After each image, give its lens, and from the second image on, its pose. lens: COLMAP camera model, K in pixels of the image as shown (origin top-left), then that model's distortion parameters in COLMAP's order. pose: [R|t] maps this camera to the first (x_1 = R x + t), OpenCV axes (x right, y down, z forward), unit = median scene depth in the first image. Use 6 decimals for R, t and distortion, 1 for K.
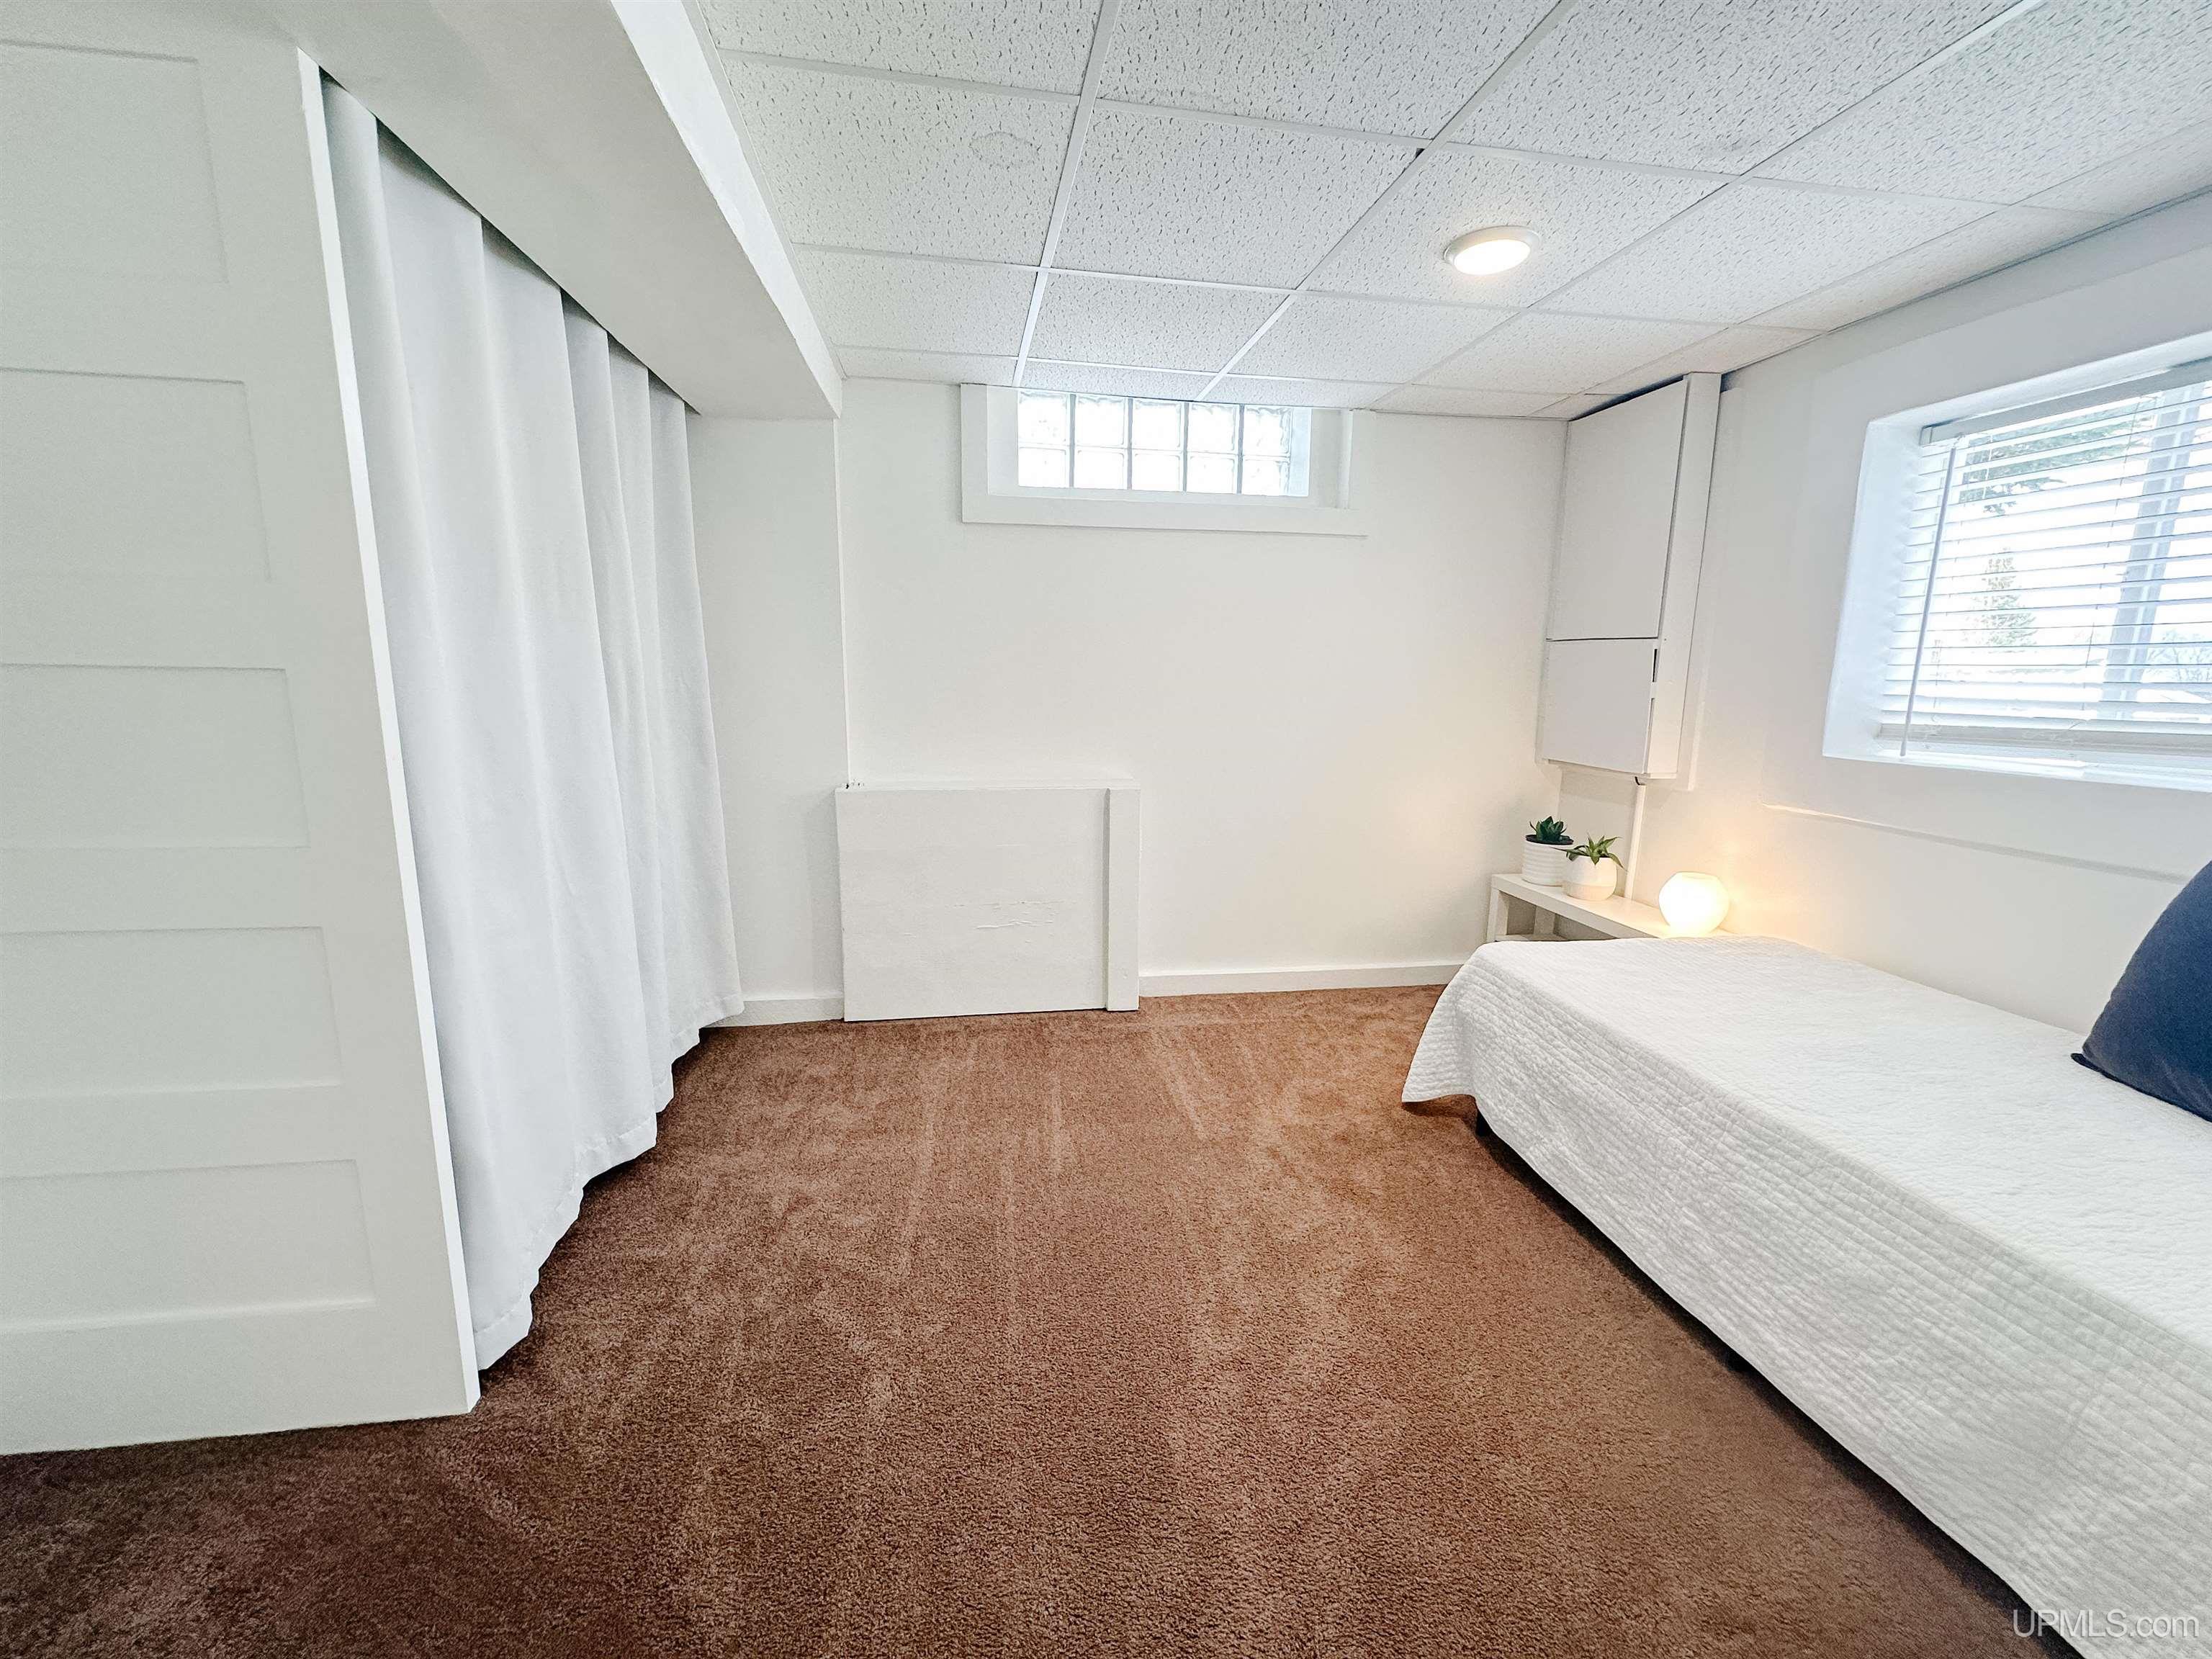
lens RADIAL K [[880.6, 0, 1104.8], [0, 880.6, 830.2], [0, 0, 1]] dist [-0.002205, 0.000386]
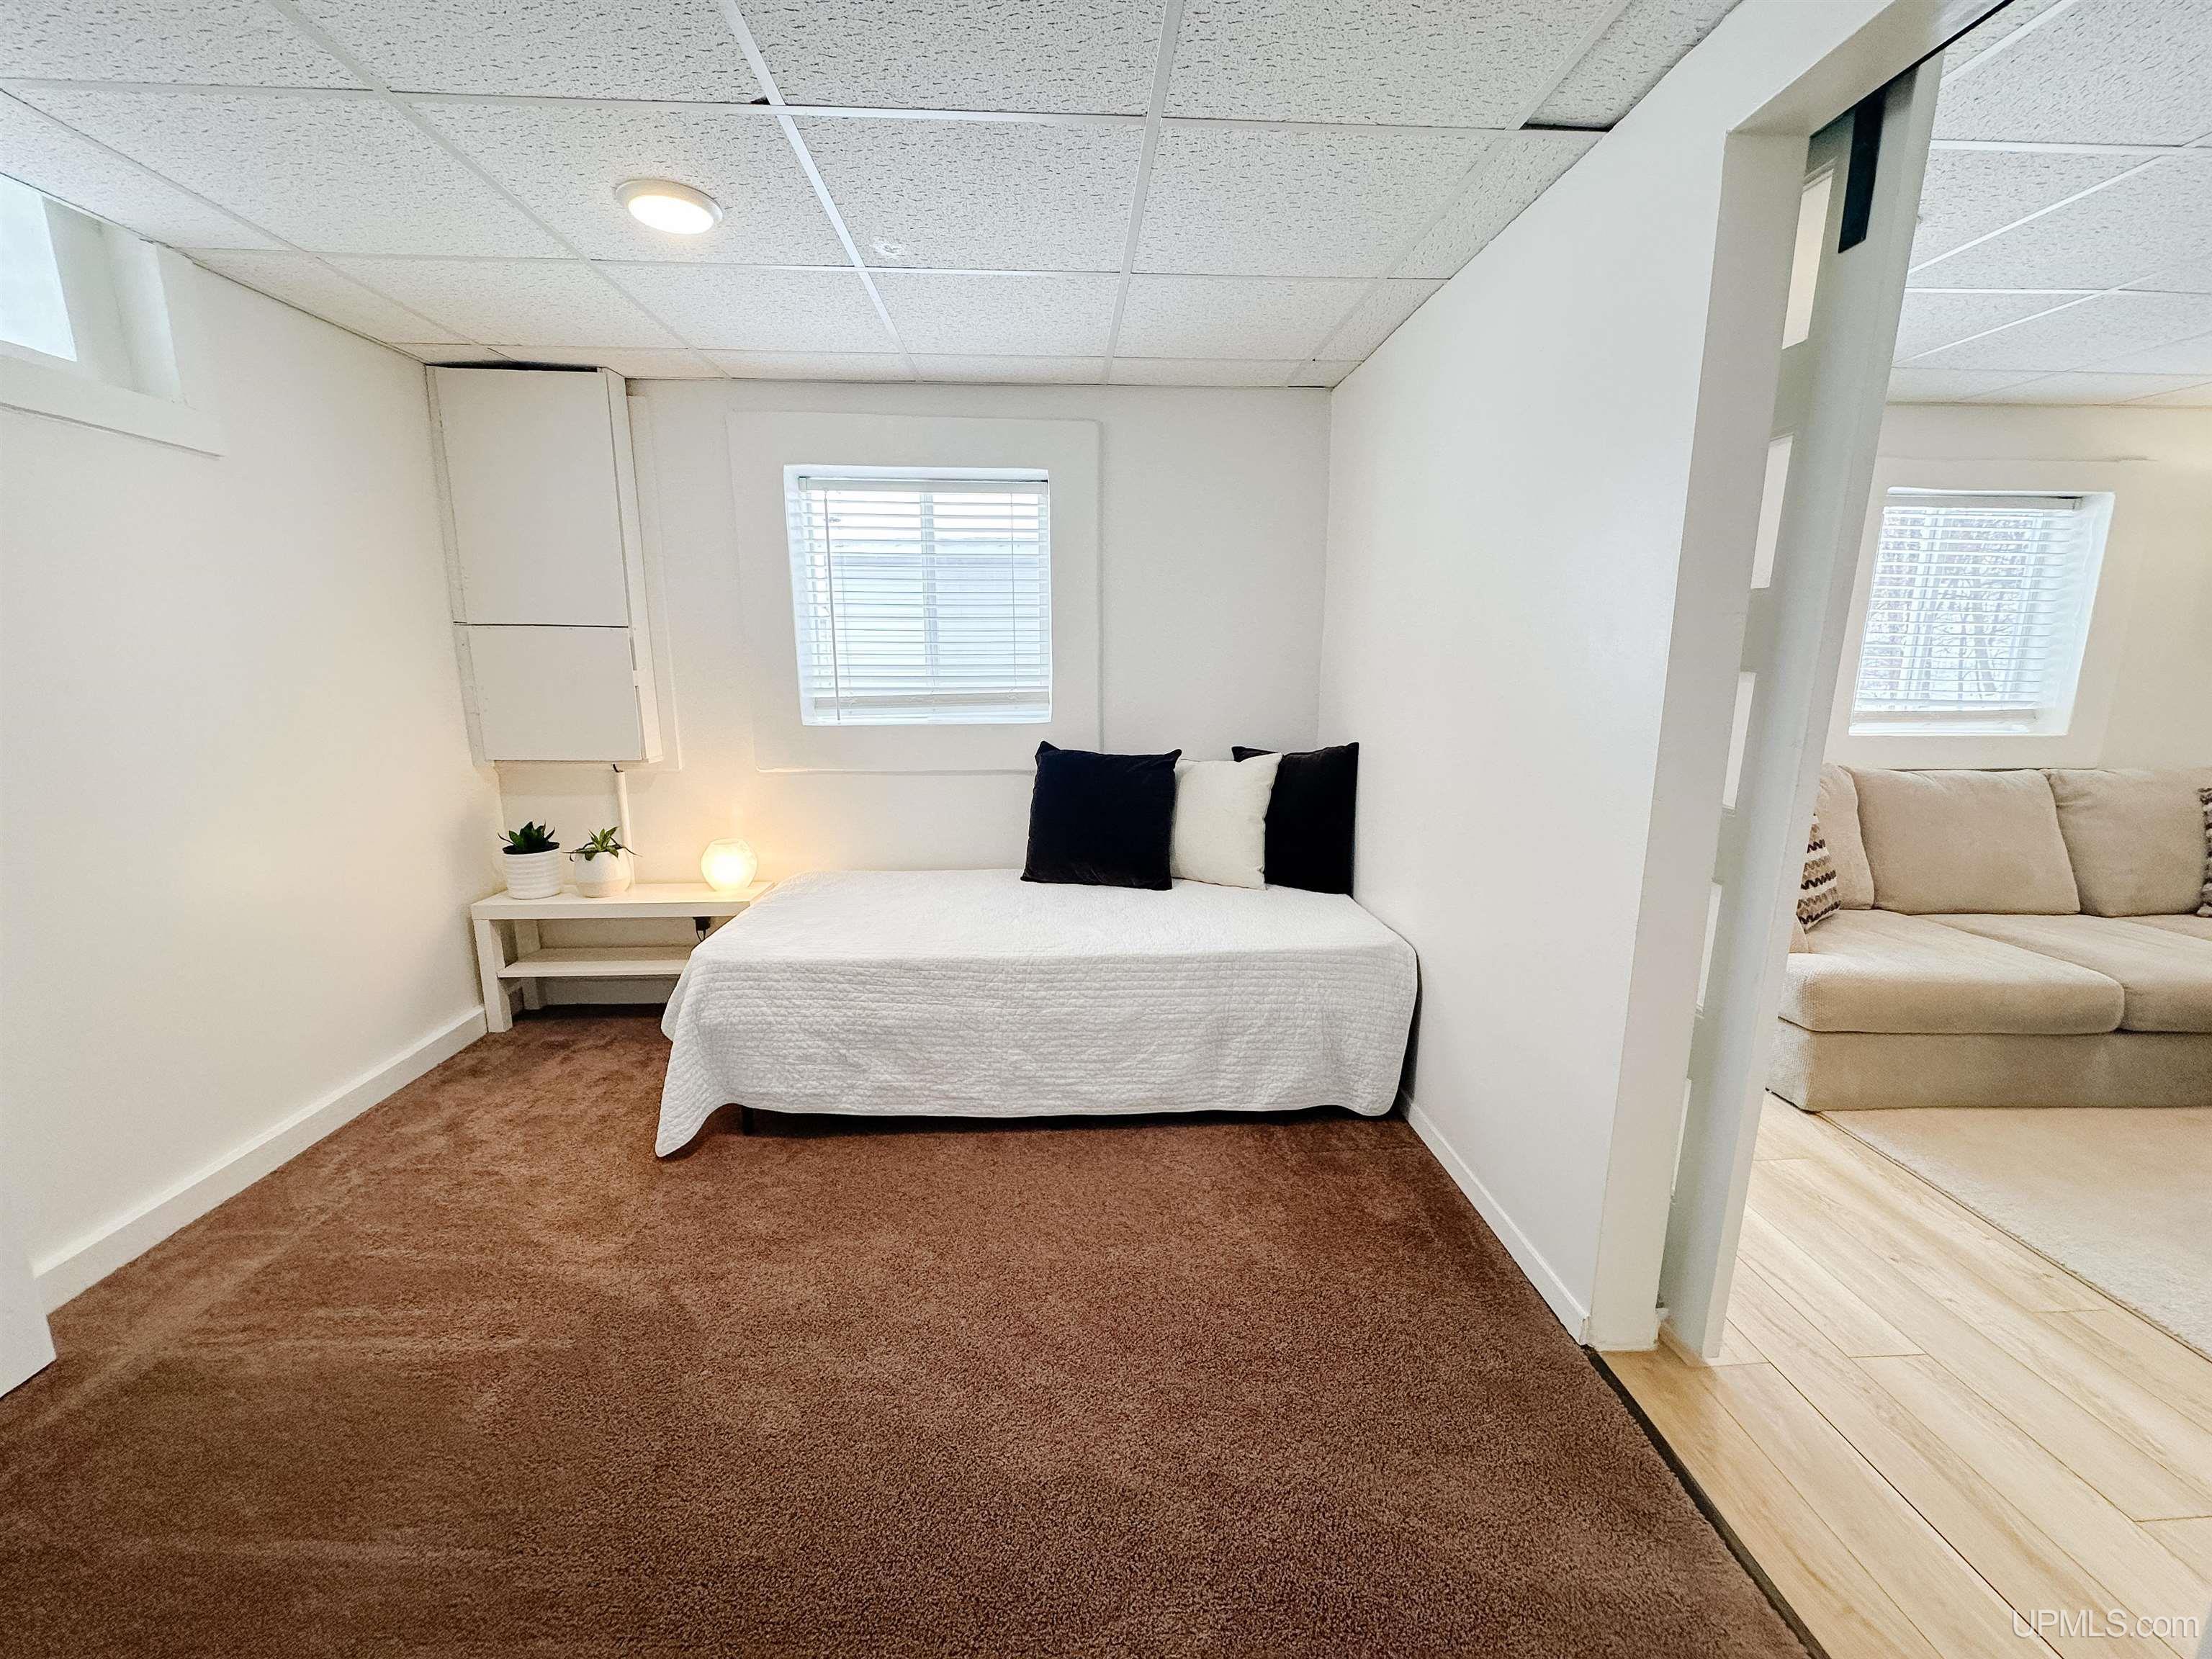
lens RADIAL K [[880.6, 0, 1106.5], [0, 880.6, 825.6], [0, 0, 1]] dist [-0.002205, 0.000386]
pose [[0.113396, -0.195297, 0.974167, -0.426279], [0.176057, 0.968924, 0.173752, -0.090385], [-0.977827, 0.151806, 0.144256, 0.417577]]
